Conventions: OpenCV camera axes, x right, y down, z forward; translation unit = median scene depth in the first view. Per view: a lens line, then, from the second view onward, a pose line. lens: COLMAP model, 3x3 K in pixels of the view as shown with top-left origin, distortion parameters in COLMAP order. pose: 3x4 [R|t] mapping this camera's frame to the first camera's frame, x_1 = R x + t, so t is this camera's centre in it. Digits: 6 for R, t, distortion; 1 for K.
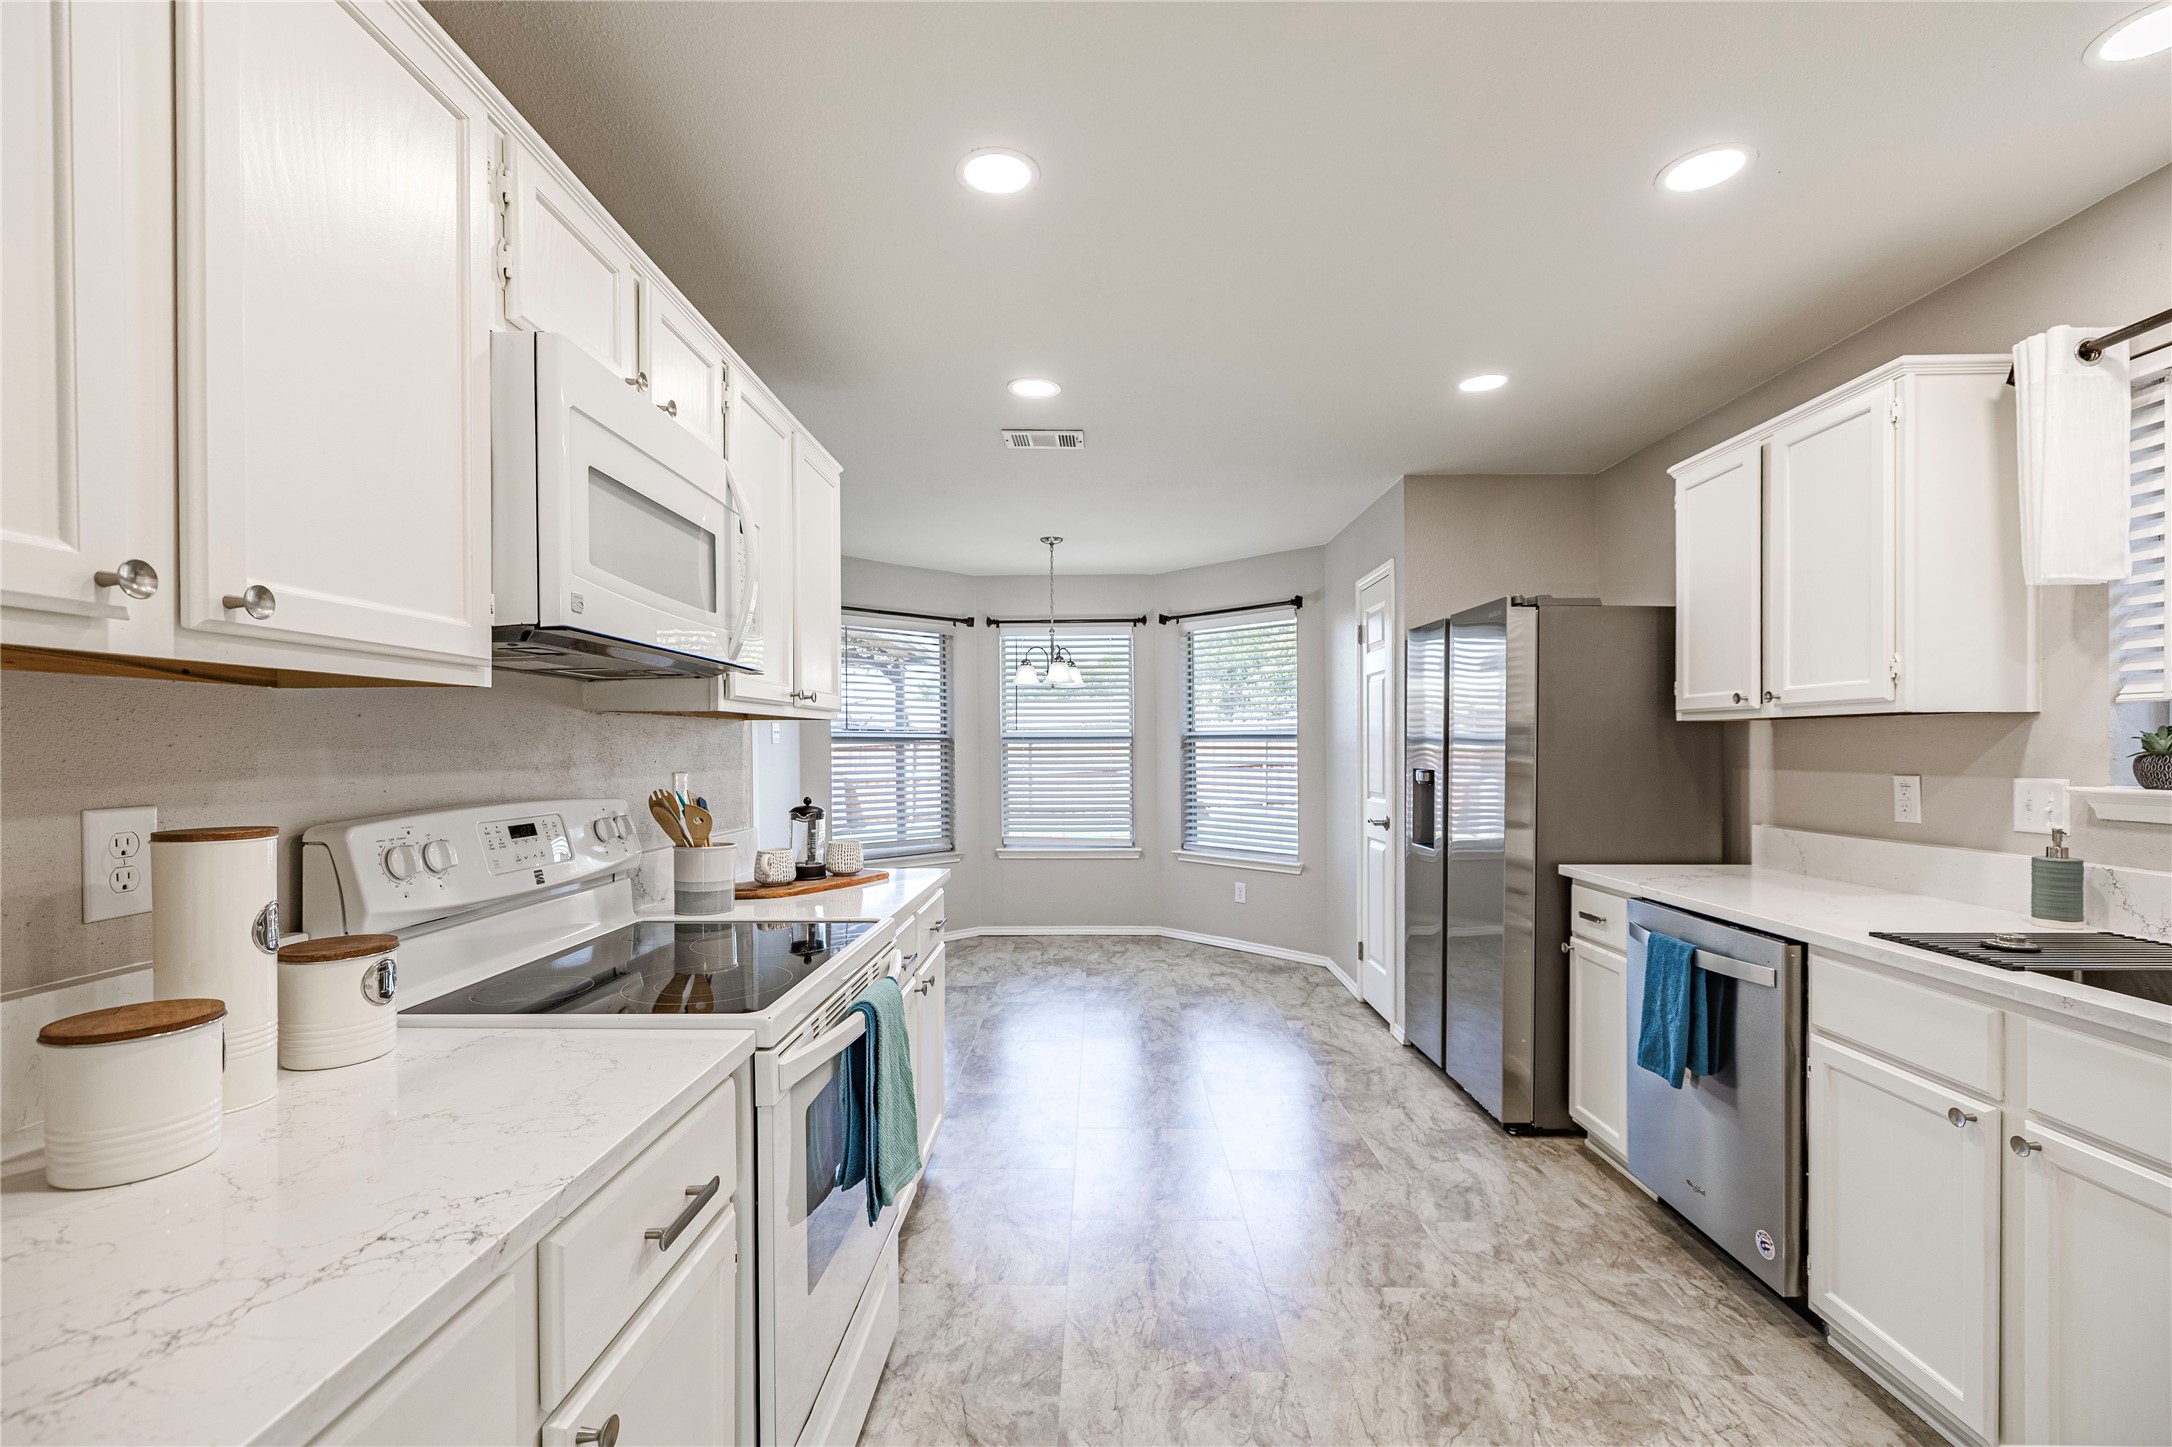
lens RADIAL K [[932.9, 0, 1081.5], [0, 932.9, 756.2], [0, 0, 1]] dist [0.000915, 0.000009]
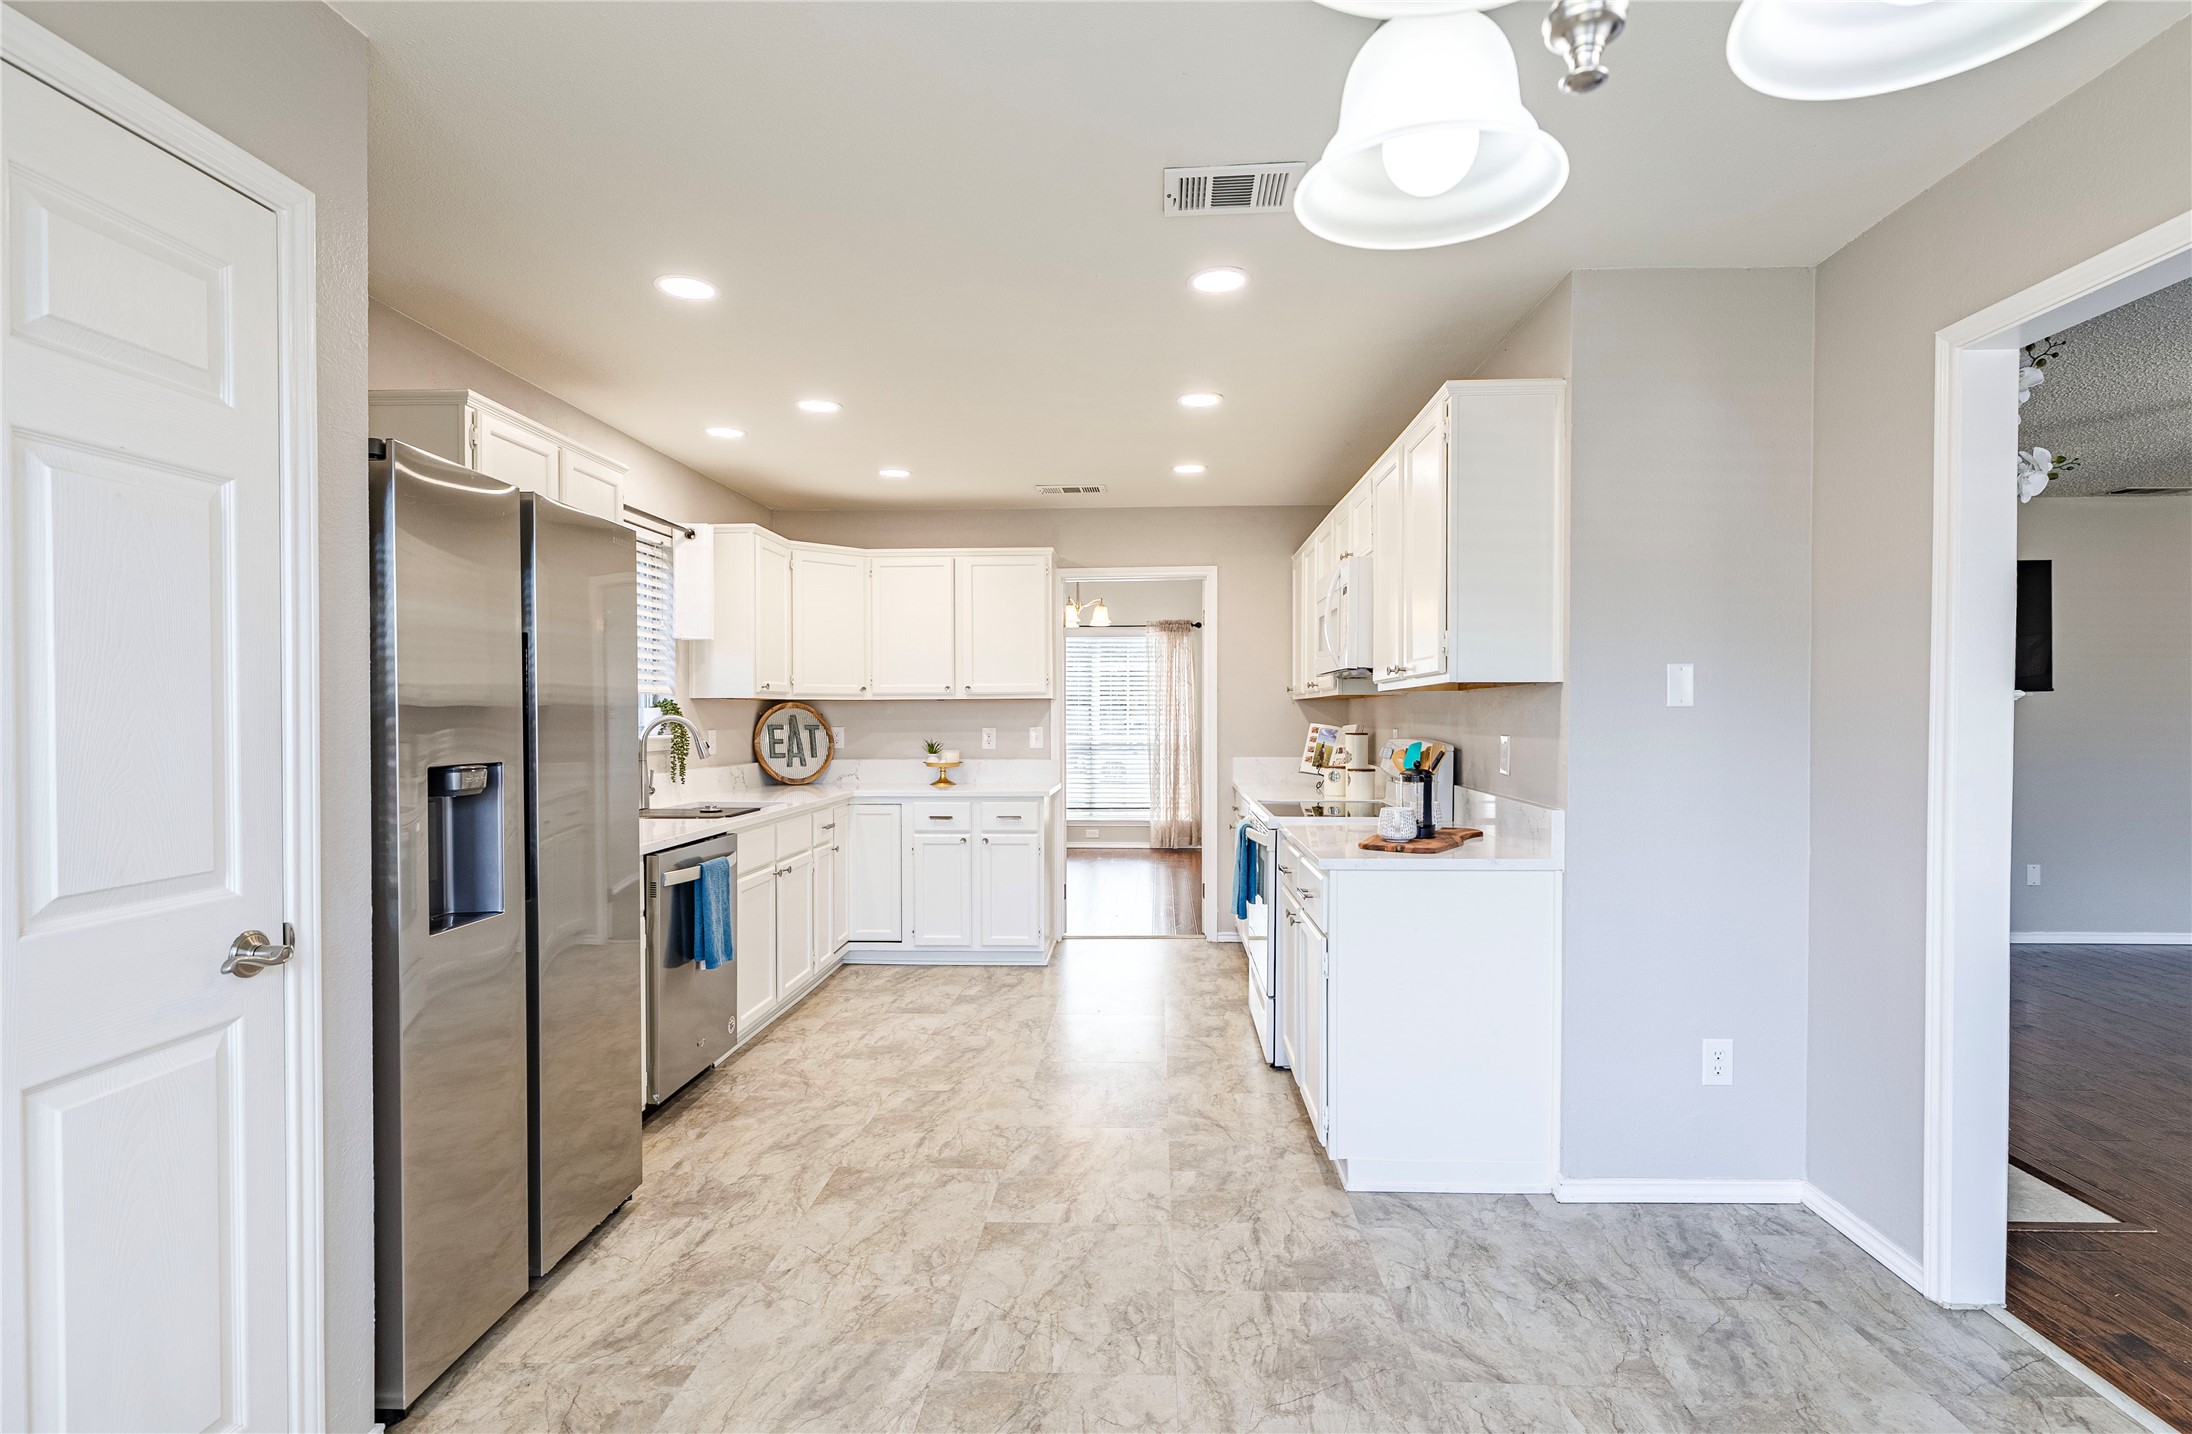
lens RADIAL K [[1035.2, 0, 1084.6], [0, 1035.2, 716.3], [0, 0, 1]] dist [-0.001475, -0.000109]
pose [[-0.998881, 0.004494, 0.047073, 0.034965], [0.005116, 0.999901, 0.013100, -0.029843], [-0.047009, 0.013326, -0.998806, 2.707083]]
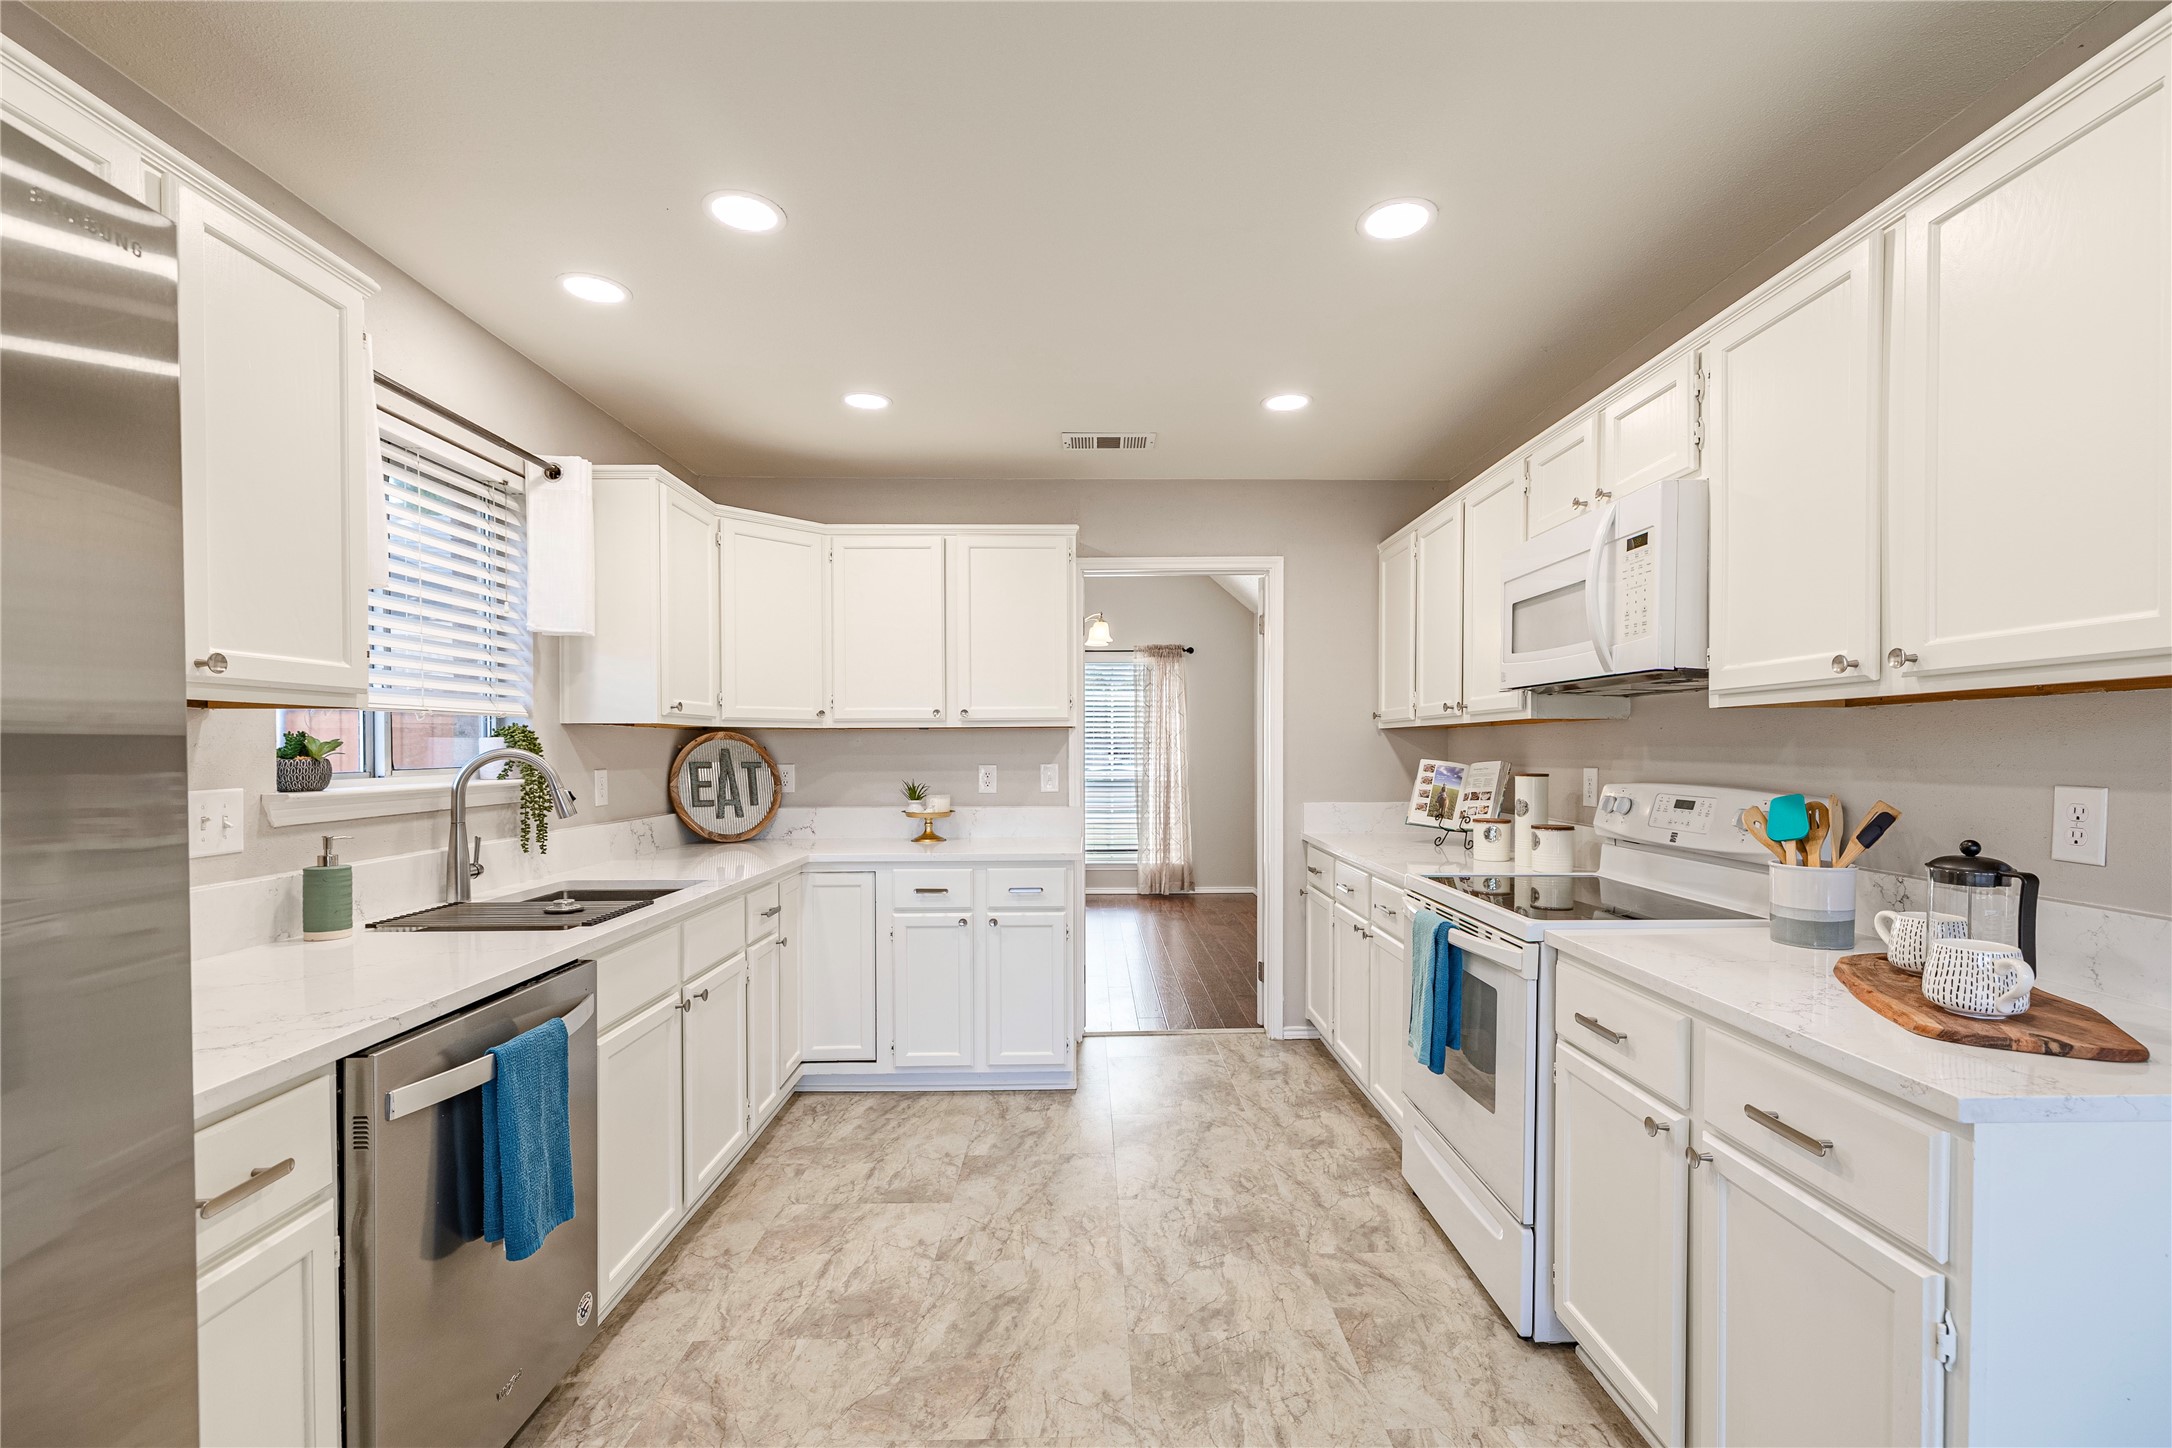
lens RADIAL K [[932.9, 0, 1081.5], [0, 932.9, 756.7], [0, 0, 1]] dist [0.000915, 0.000009]
pose [[-0.999809, 0.004886, -0.018943, 0.266936], [0.004485, 0.999767, 0.021118, -0.020977], [0.019042, 0.021029, -0.999598, 1.860501]]
